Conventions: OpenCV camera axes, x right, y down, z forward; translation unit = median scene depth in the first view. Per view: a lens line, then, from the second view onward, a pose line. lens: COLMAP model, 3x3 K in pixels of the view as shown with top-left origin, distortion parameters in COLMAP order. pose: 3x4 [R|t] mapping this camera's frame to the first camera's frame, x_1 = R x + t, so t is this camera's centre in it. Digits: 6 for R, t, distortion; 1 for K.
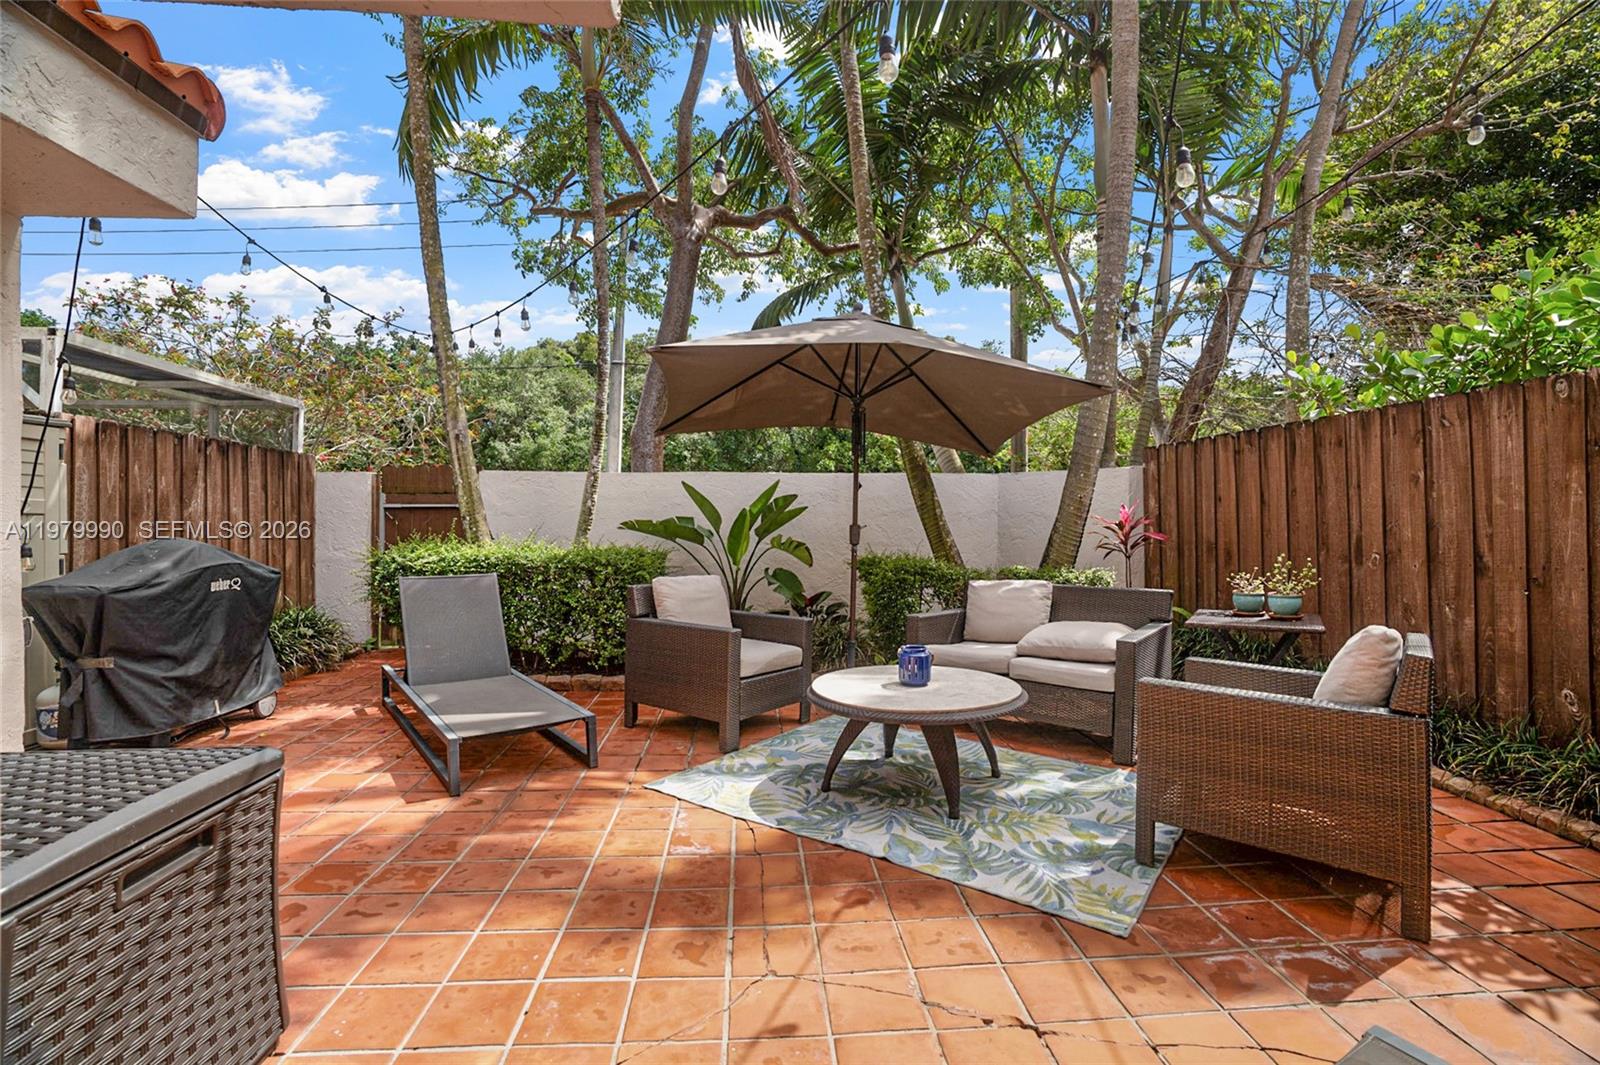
lens RADIAL K [[748.8, 0, 803.4], [0, 748.8, 517.3], [0, 0, 1]] dist [-0.078410, 0.026536]
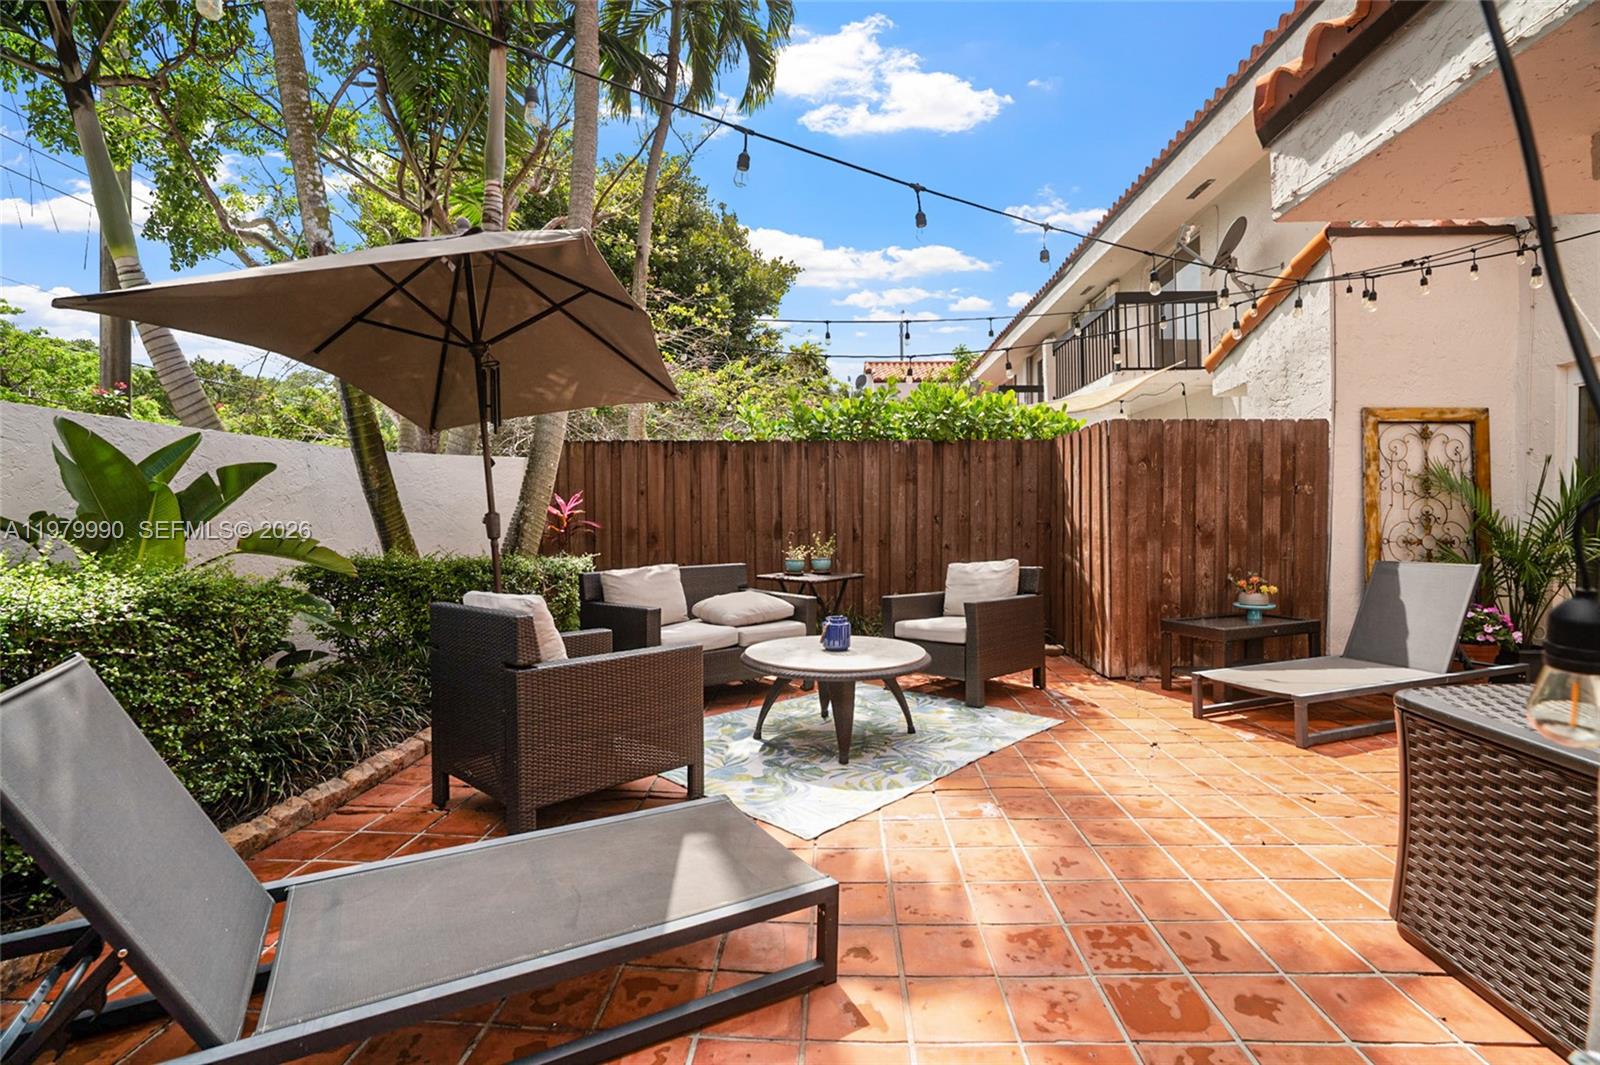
lens RADIAL K [[748.8, 0, 803.4], [0, 748.8, 517.3], [0, 0, 1]] dist [-0.078410, 0.026536]
pose [[0.114476, -0.005364, 0.993412, -1.045149], [-0.007876, 0.999949, 0.006307, 0.010506], [-0.993395, -0.008546, 0.114428, 0.949760]]
